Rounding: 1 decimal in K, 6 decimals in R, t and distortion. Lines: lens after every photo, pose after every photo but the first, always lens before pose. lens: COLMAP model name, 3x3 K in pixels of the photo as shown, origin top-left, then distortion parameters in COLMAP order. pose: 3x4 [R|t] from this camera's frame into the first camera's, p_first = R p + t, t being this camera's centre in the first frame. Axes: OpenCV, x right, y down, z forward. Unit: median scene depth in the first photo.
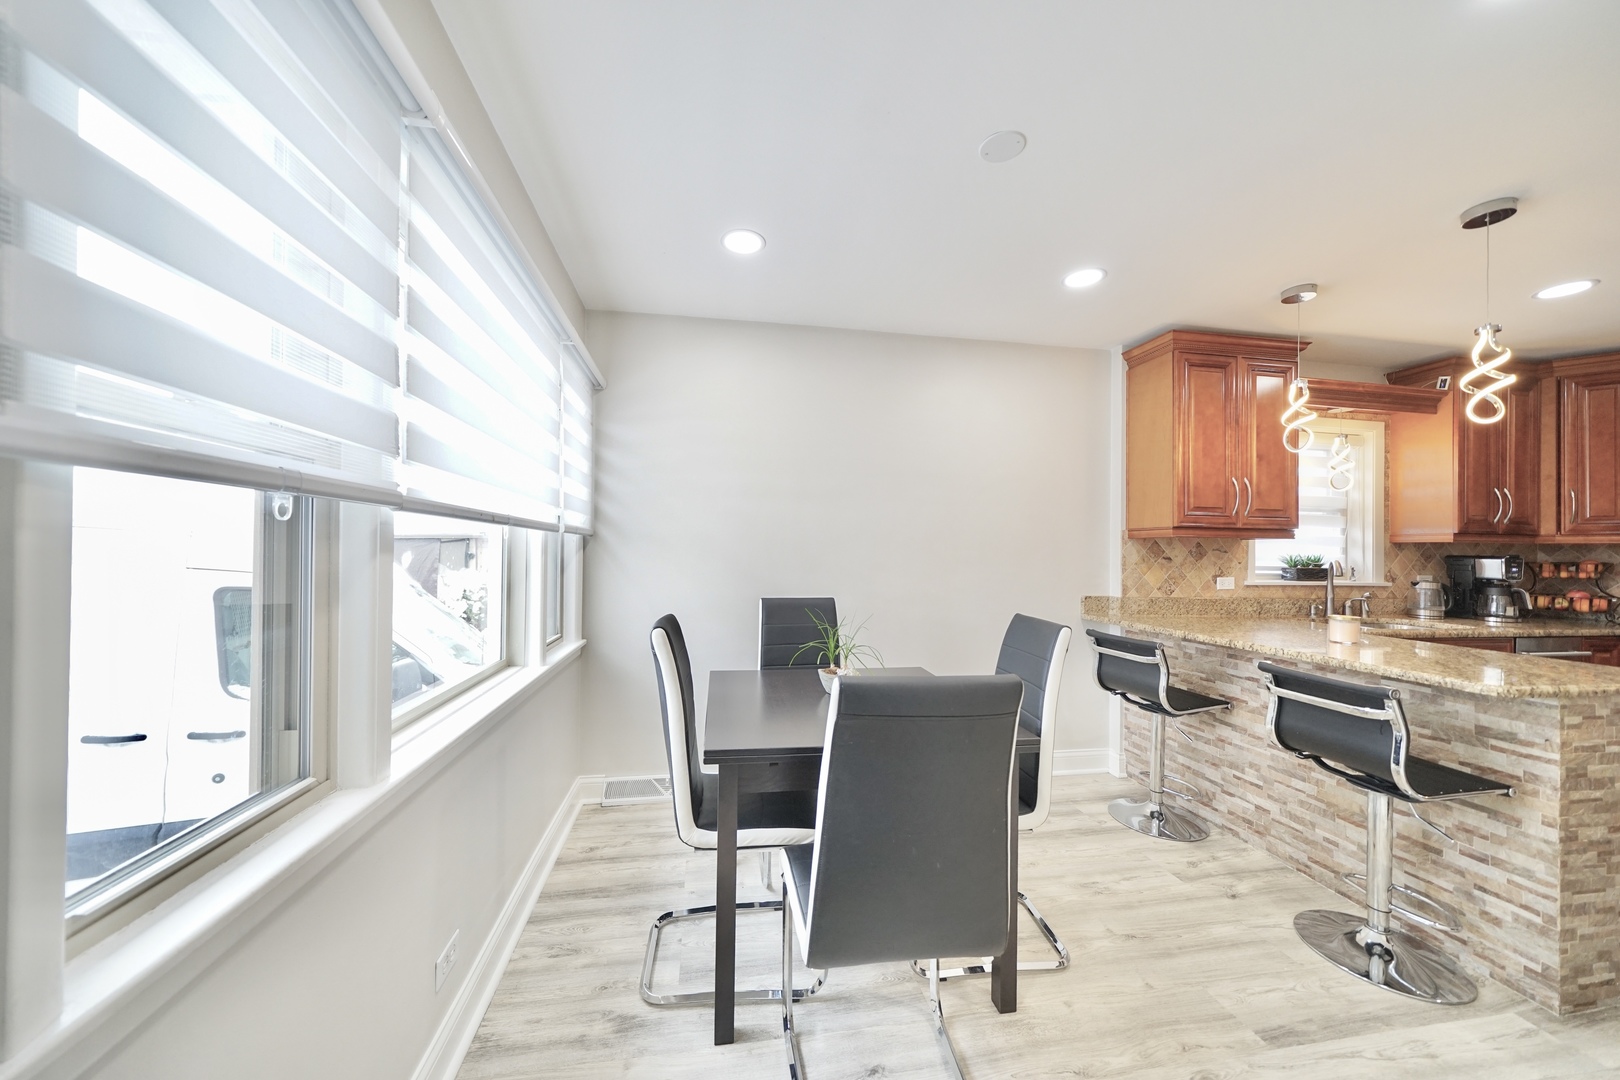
lens RADIAL K [[551.1, 0, 801.4], [0, 551.1, 545.1], [0, 0, 1]] dist [-0.001430, -0.000302]
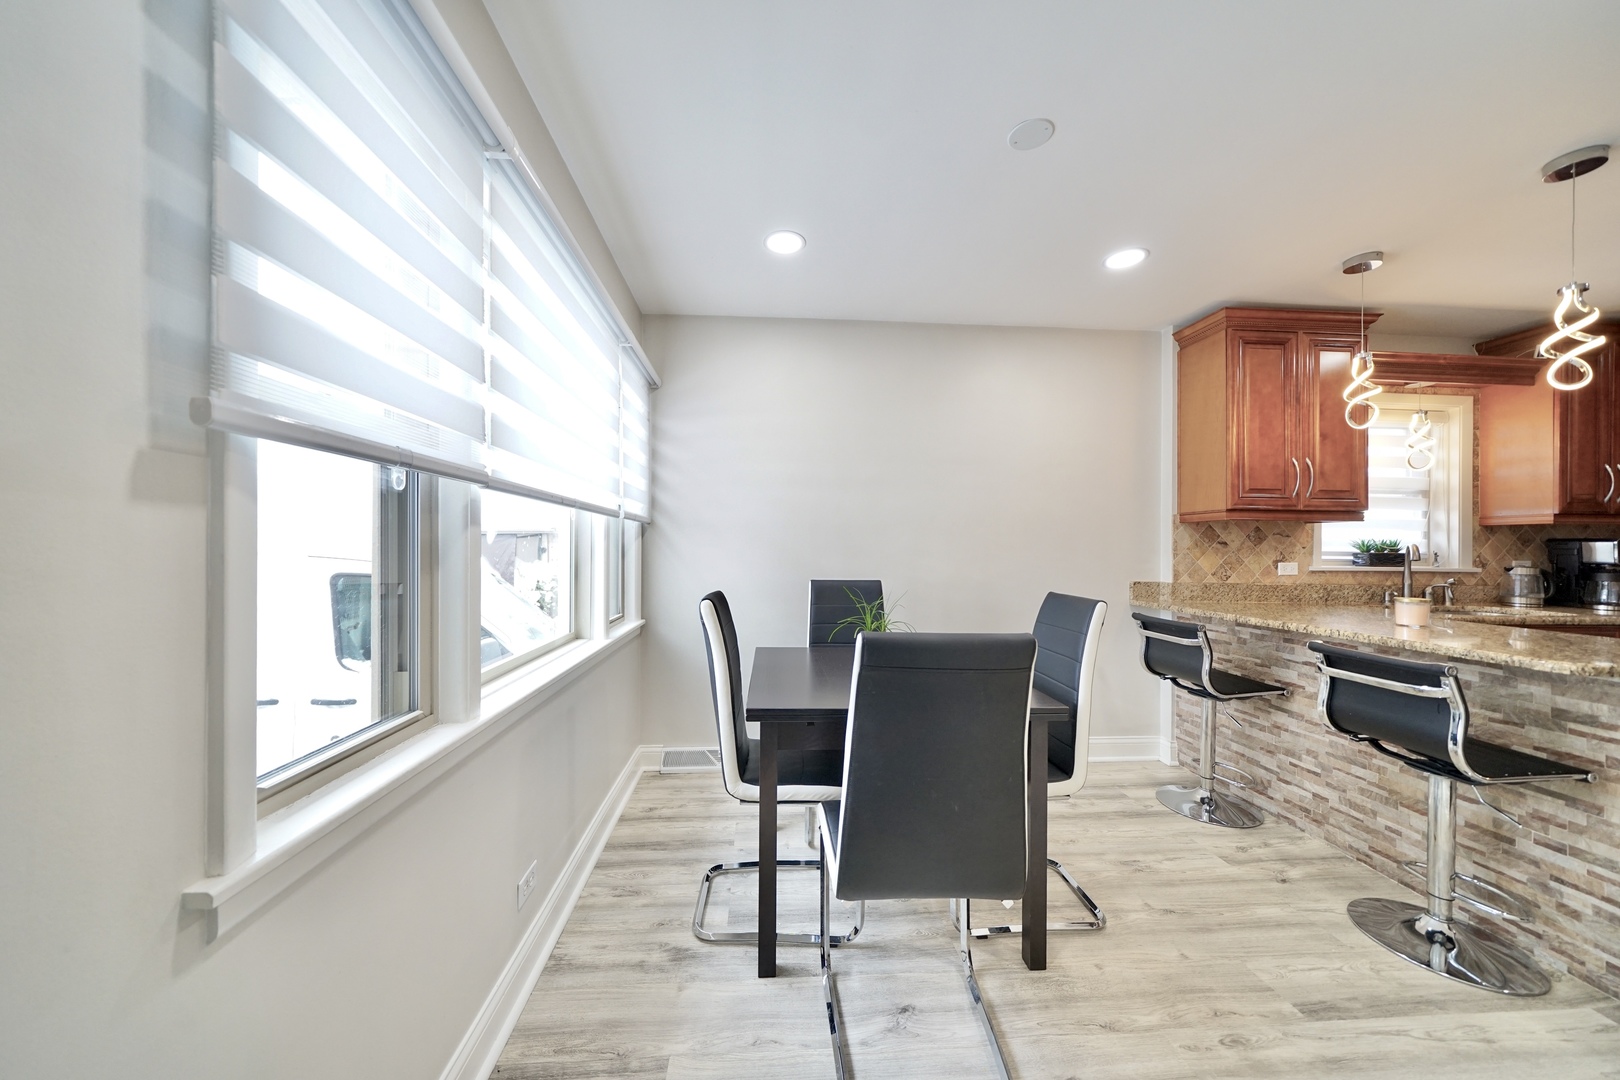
lens RADIAL K [[544.8, 0, 801.9], [0, 544.8, 545.6], [0, 0, 1]] dist [-0.002187, 0.000199]
pose [[0.995339, -0.005712, -0.096274, 0.020151], [0.006313, 0.999962, 0.005941, 0.021945], [0.096236, -0.006521, 0.995337, -0.035412]]
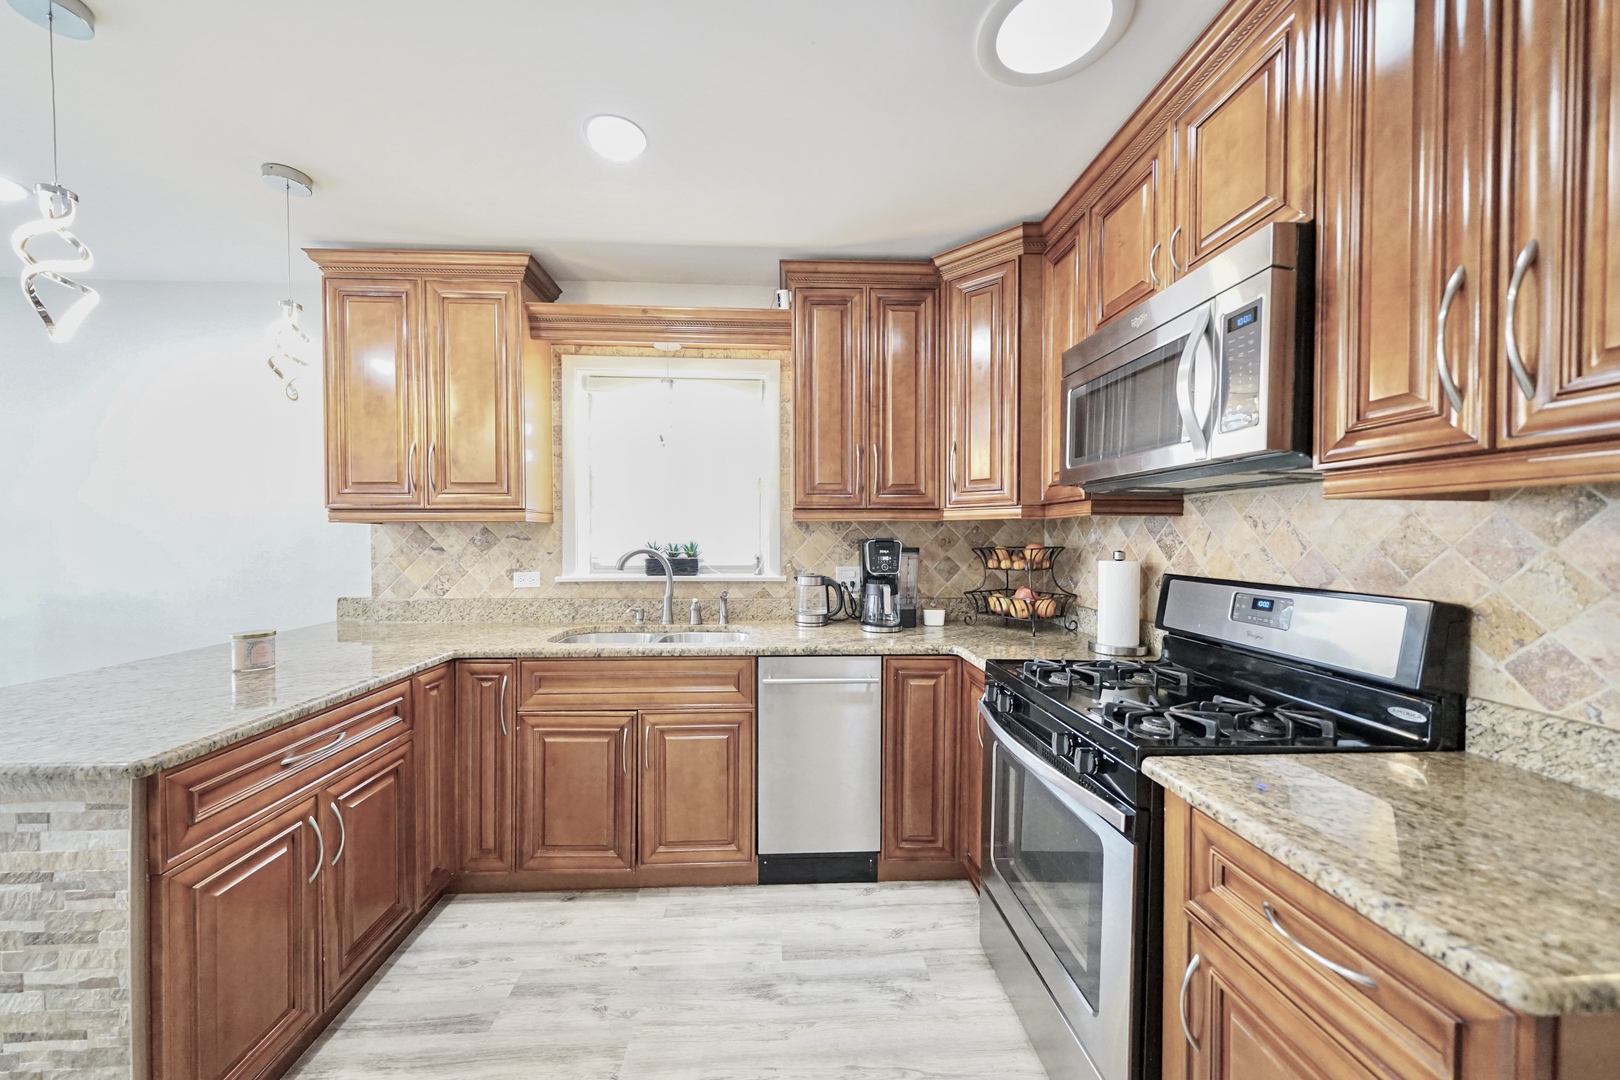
lens RADIAL K [[580.6, 0, 798.9], [0, 580.6, 544.2], [0, 0, 1]] dist [0.010242, -0.002538]
pose [[0.993109, -0.013606, -0.116401, 1.540583], [0.016352, 0.999609, 0.022667, 0.008890], [0.116047, -0.024414, 0.992944, 0.291319]]
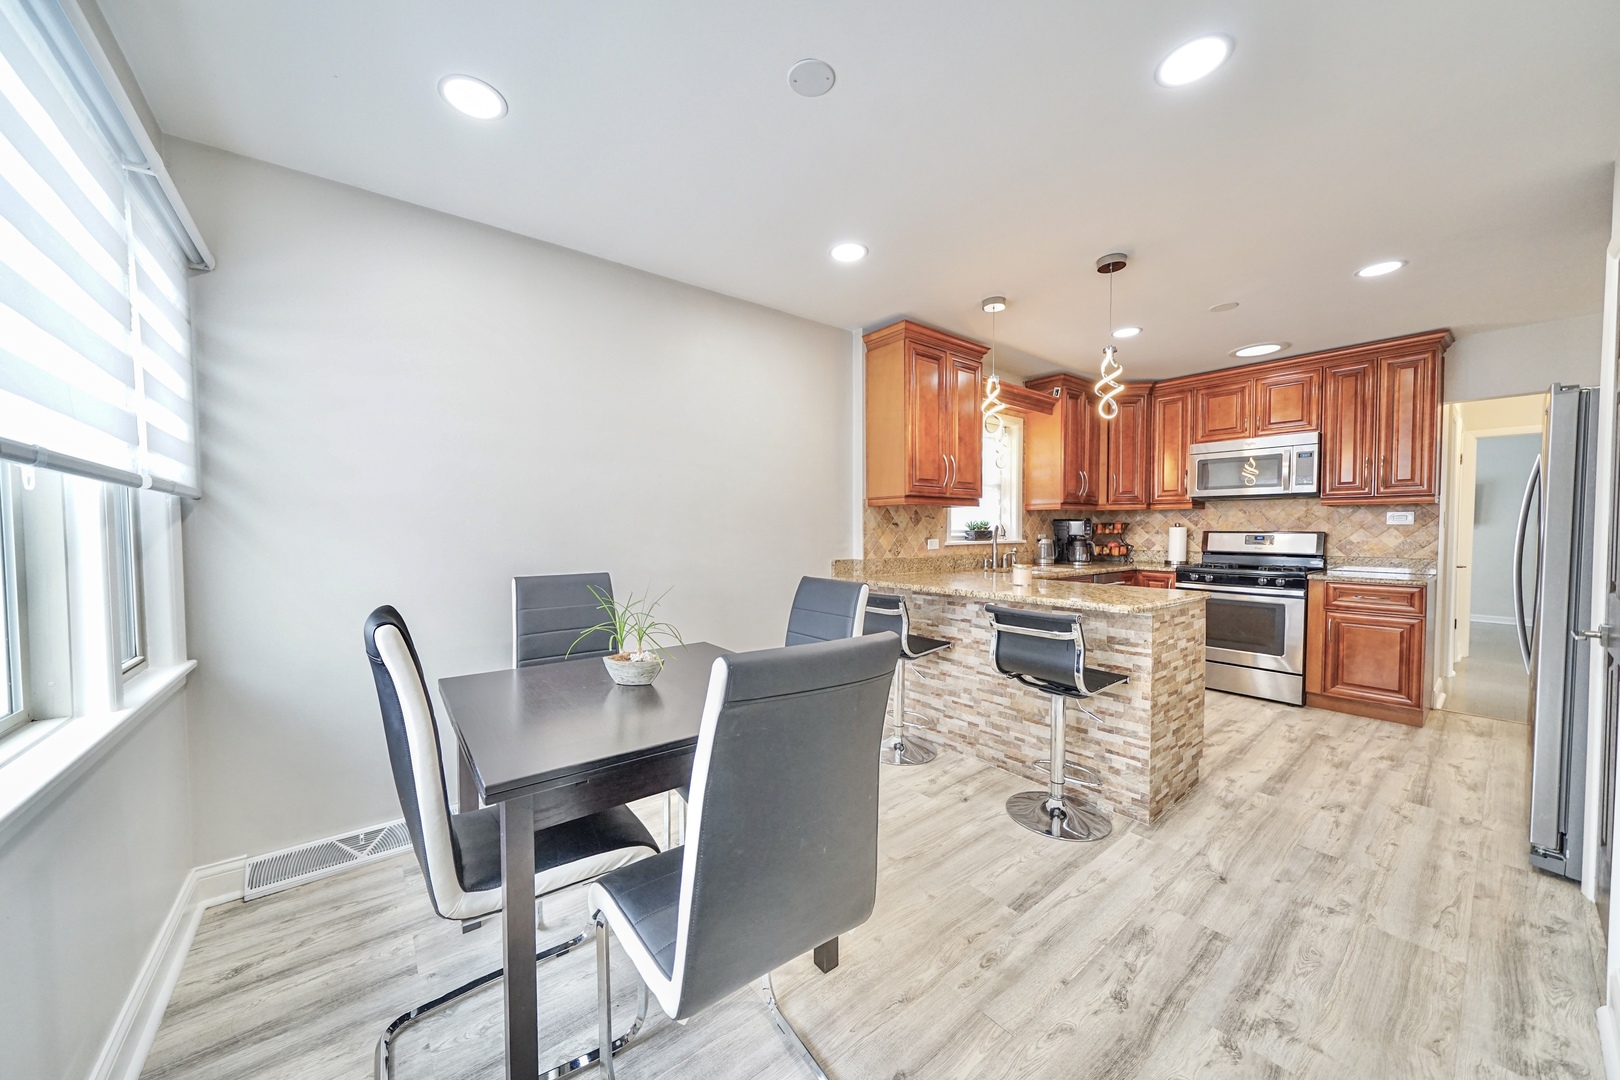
lens RADIAL K [[559.2, 0, 799.4], [0, 559.2, 545.2], [0, 0, 1]] dist [0.001342, -0.000637]
pose [[0.877953, -0.031740, 0.477693, -0.080662], [0.011058, 0.998878, 0.046045, 0.015333], [-0.478619, -0.035143, 0.877319, 0.090994]]
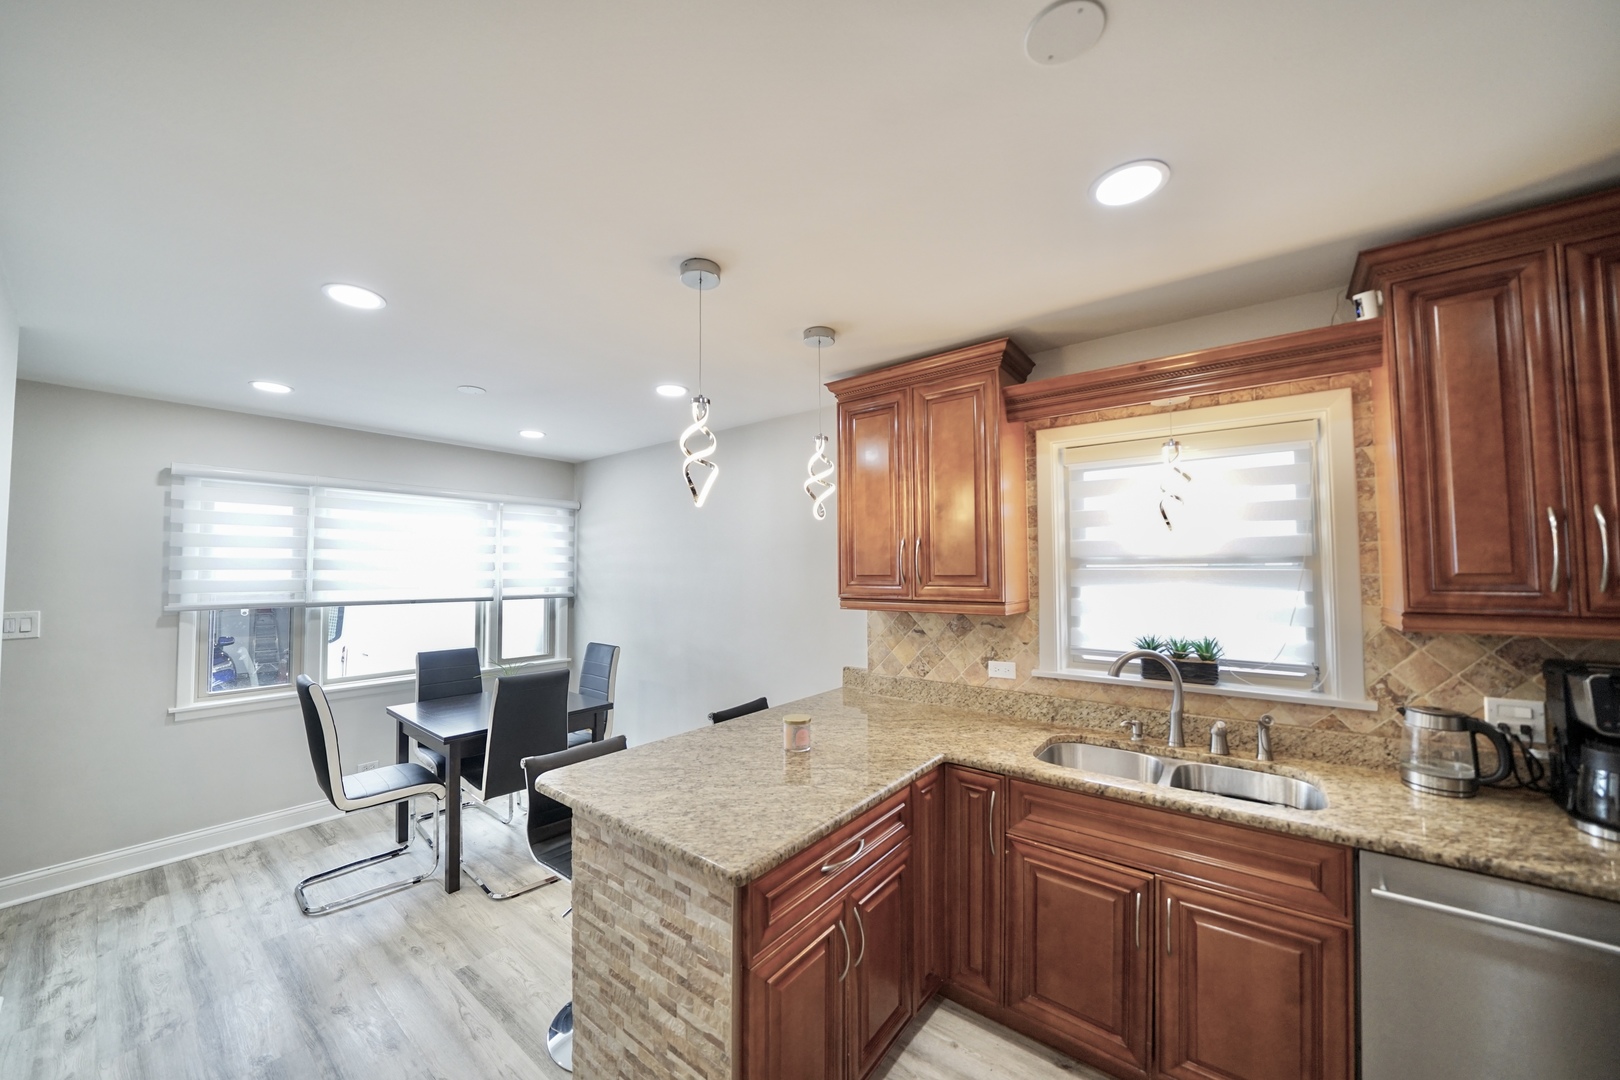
lens RADIAL K [[570.0, 0, 799.9], [0, 570.0, 548.1], [0, 0, 1]] dist [-0.028863, 0.002642]
pose [[0.671850, -0.047016, -0.739193, 1.431852], [0.020410, 0.998780, -0.044977, -0.079696], [0.740406, 0.015131, 0.671990, 0.356812]]
